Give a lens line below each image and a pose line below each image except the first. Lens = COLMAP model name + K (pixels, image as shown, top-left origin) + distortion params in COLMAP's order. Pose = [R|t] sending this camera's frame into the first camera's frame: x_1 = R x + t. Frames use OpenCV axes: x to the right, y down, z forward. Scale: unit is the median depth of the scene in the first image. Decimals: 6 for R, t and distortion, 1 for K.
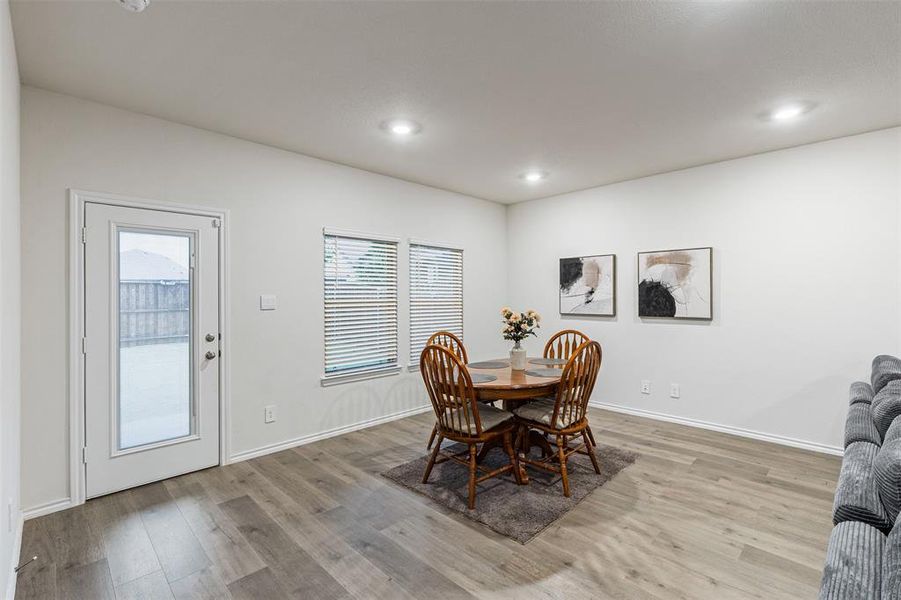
lens RADIAL K [[405.8, 0, 452.8], [0, 405.8, 297.8], [0, 0, 1]] dist [0.003424, -0.002569]
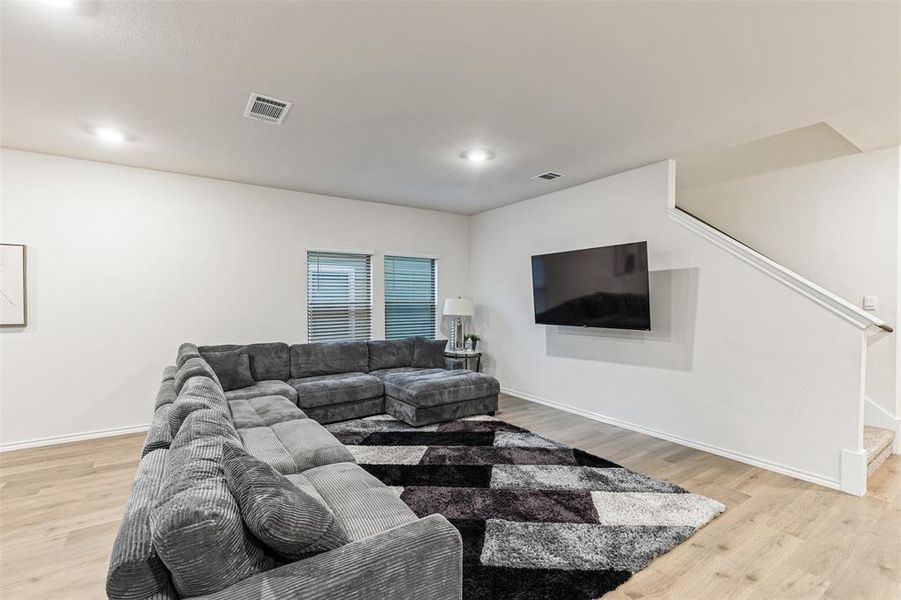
lens RADIAL K [[405.8, 0, 468.1], [0, 405.8, 301.1], [0, 0, 1]] dist [0.003424, -0.002569]
pose [[0.168214, -0.001714, 0.985749, -0.105718], [0.001745, 0.999997, 0.001441, 0.001651], [-0.985749, 0.001478, 0.168216, -0.144149]]
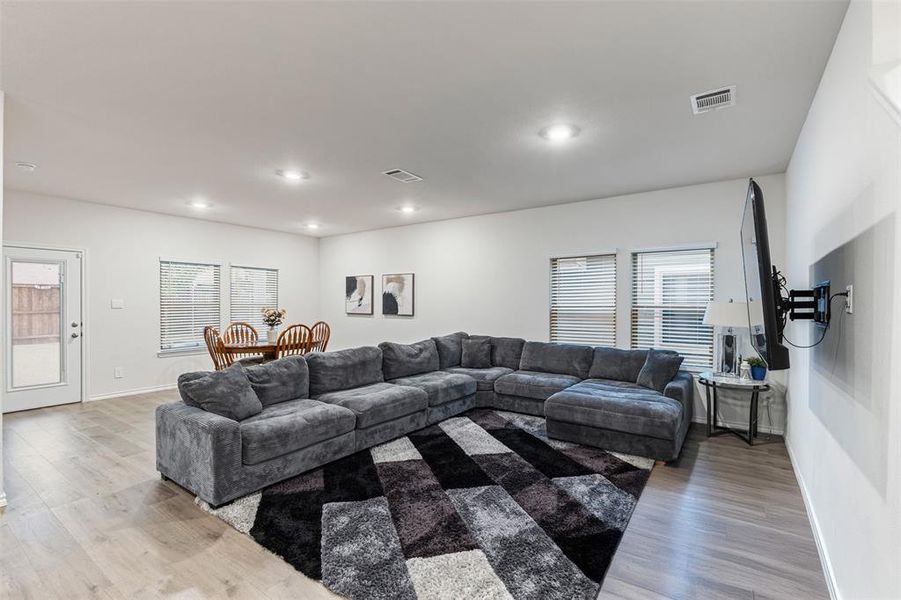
lens RADIAL K [[405.8, 0, 451.3], [0, 405.8, 305.7], [0, 0, 1]] dist [0.003424, -0.002569]
pose [[0.984093, 0.005250, 0.177576, 0.610383], [-0.006081, 0.999973, 0.004135, 0.004120], [-0.177549, -0.005149, 0.984098, -0.890495]]
